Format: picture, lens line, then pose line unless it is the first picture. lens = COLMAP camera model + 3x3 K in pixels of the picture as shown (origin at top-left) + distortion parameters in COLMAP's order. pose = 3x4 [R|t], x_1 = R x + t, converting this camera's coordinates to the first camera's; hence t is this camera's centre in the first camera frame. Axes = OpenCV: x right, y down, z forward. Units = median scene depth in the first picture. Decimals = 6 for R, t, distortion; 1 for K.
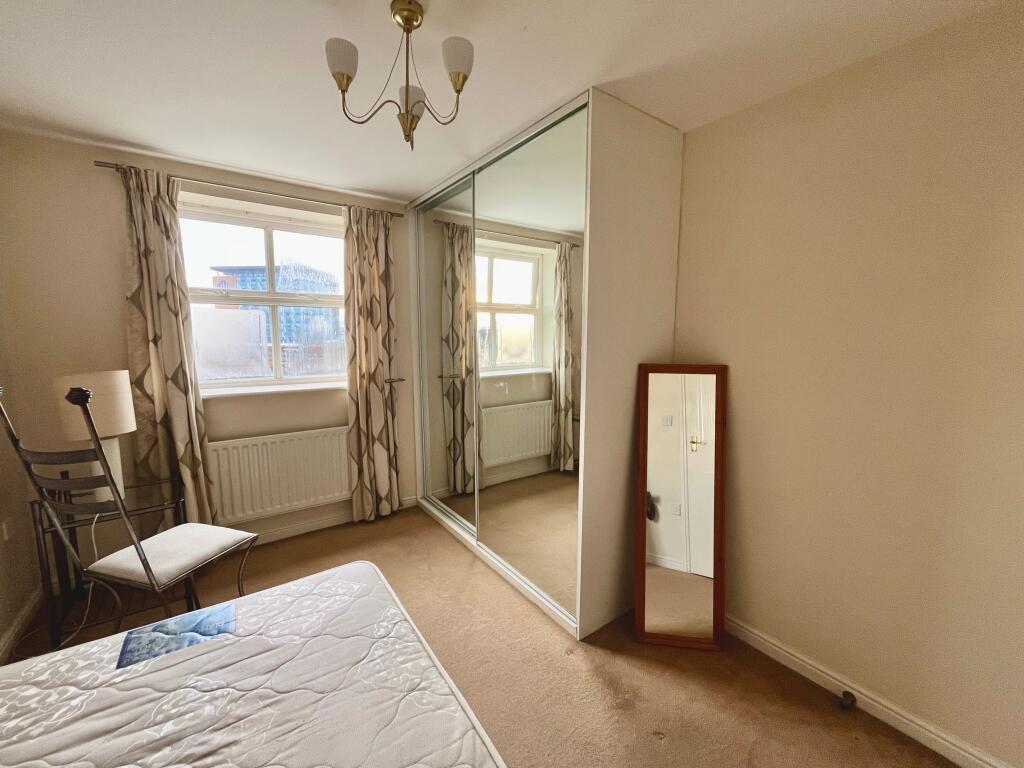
lens RADIAL K [[408.9, 0, 511.4], [0, 408.9, 381.6], [0, 0, 1]] dist [-0.009212, -0.000101]
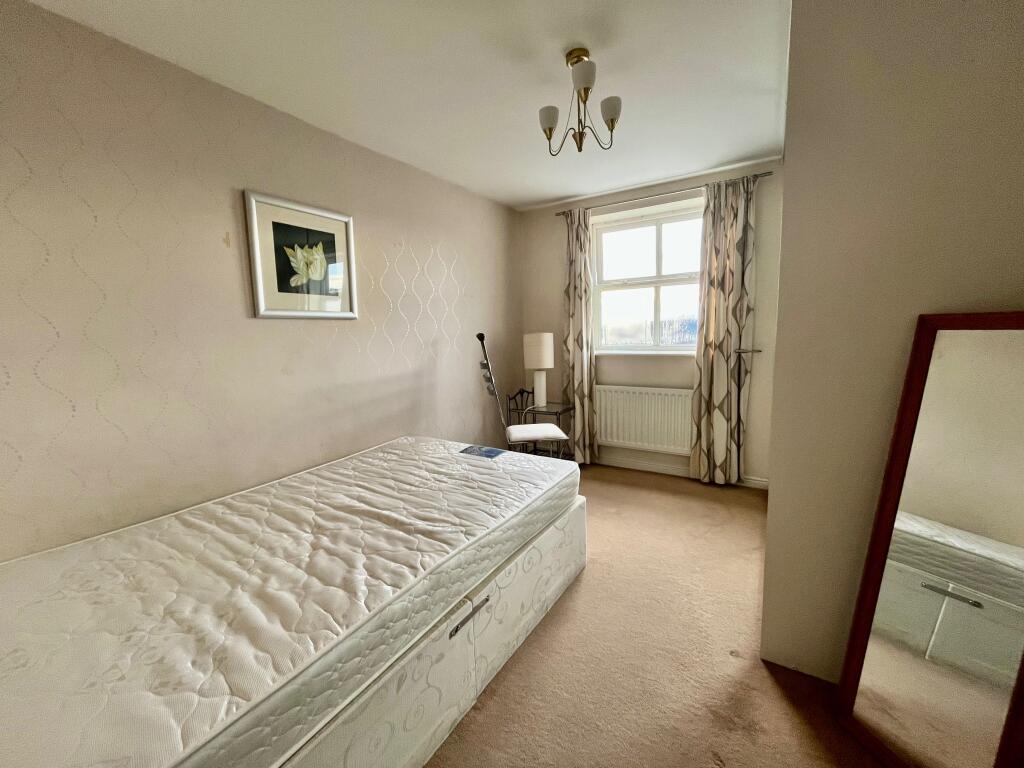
lens RADIAL K [[408.9, 0, 511.3], [0, 408.9, 383.7], [0, 0, 1]] dist [-0.009212, -0.000101]
pose [[0.370452, 0.107446, -0.922616, 0.439706], [-0.075847, 0.993469, 0.085243, 0.035583], [0.925750, 0.038399, 0.376182, 0.134378]]
